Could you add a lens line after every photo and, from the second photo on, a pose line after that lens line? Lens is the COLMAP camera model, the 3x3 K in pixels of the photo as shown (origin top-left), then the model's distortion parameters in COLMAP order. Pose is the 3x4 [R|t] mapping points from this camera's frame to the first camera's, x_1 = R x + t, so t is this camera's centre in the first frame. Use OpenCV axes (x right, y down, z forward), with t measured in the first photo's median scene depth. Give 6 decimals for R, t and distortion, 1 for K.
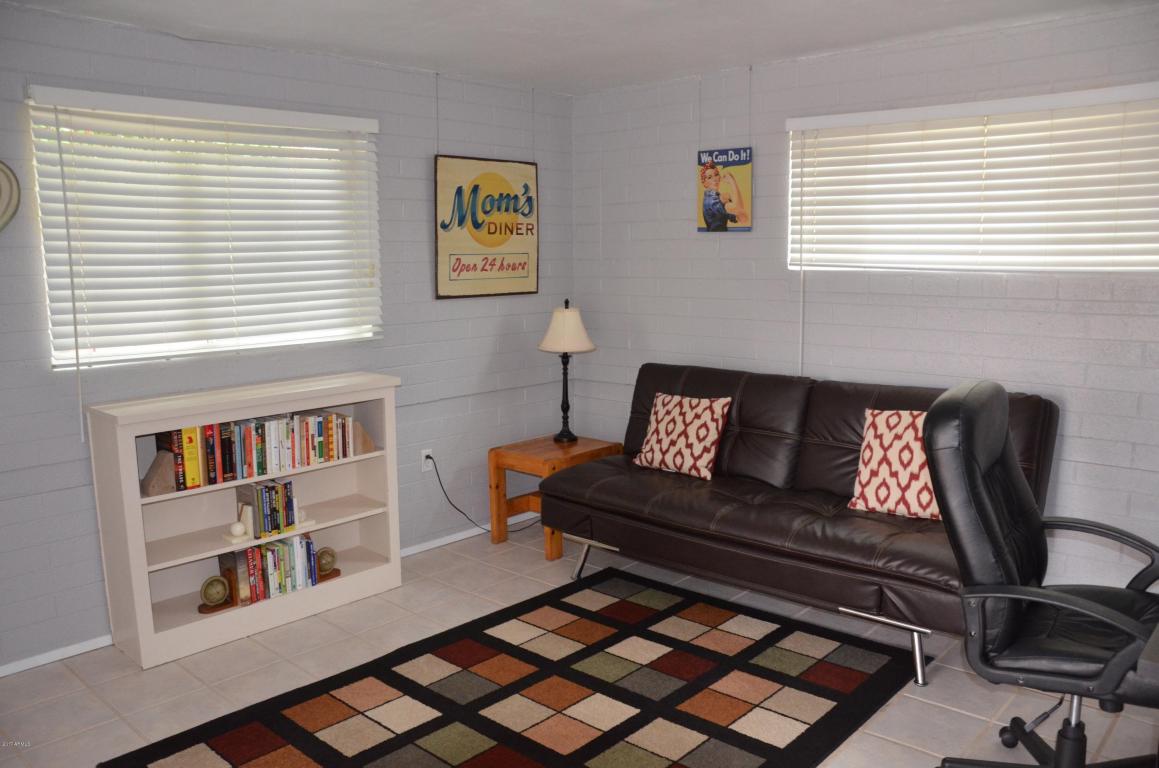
lens RADIAL K [[900.0, 0, 581.8], [0, 900.0, 387.0], [0, 0, 1]] dist [-0.096068, 0.009522]
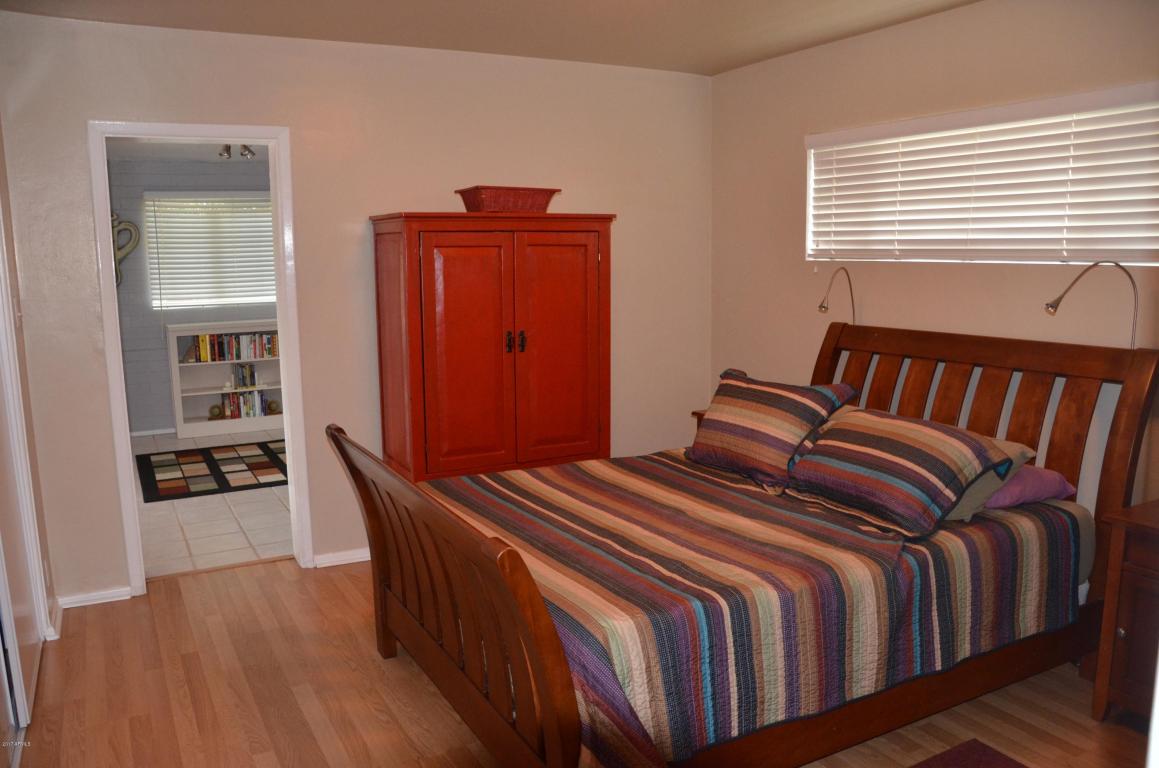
lens RADIAL K [[900.0, 0, 578.7], [0, 900.0, 381.8], [0, 0, 1]] dist [-0.096068, 0.009522]
pose [[0.942804, 0.031700, -0.331837, 1.146513], [-0.035810, 0.999339, -0.006277, 0.135356], [0.331418, 0.017801, 0.943316, -0.776790]]
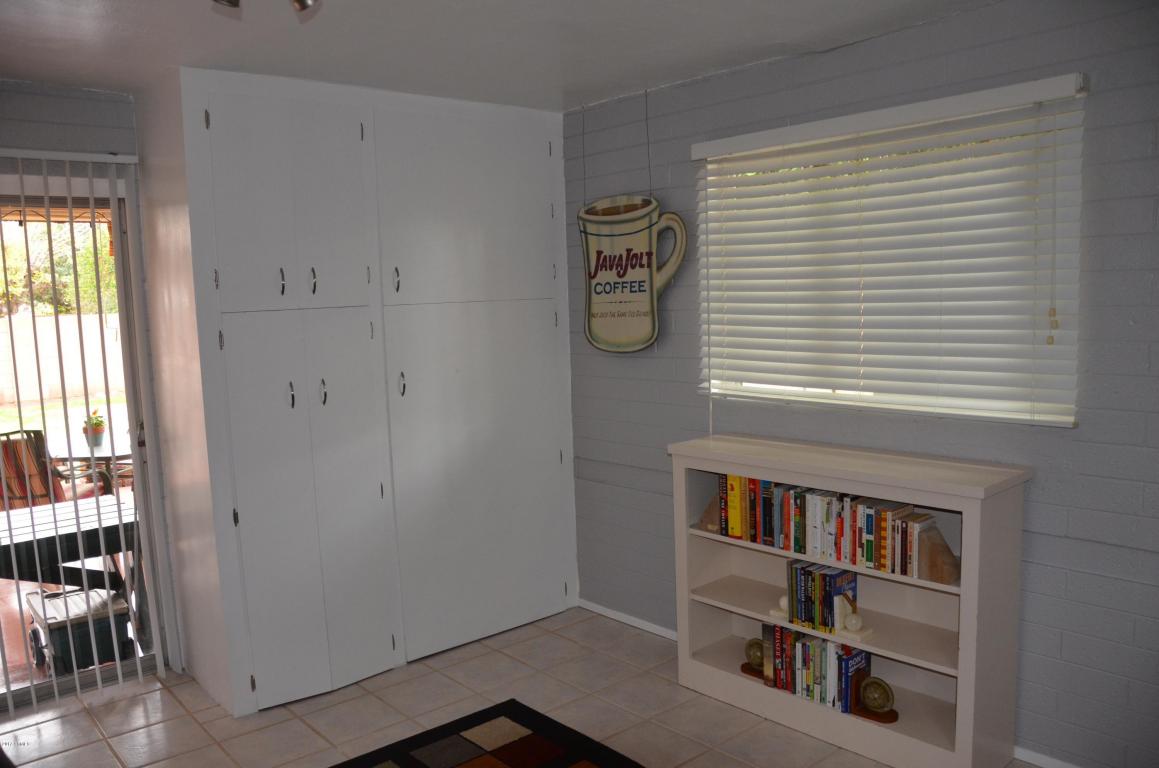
lens RADIAL K [[900.0, 0, 577.7], [0, 900.0, 392.8], [0, 0, 1]] dist [-0.096068, 0.009522]
pose [[-0.101957, 0.125213, -0.986877, 0.482690], [-0.109359, 0.984623, 0.136225, -0.144278], [0.988759, 0.121813, -0.086697, 0.834783]]
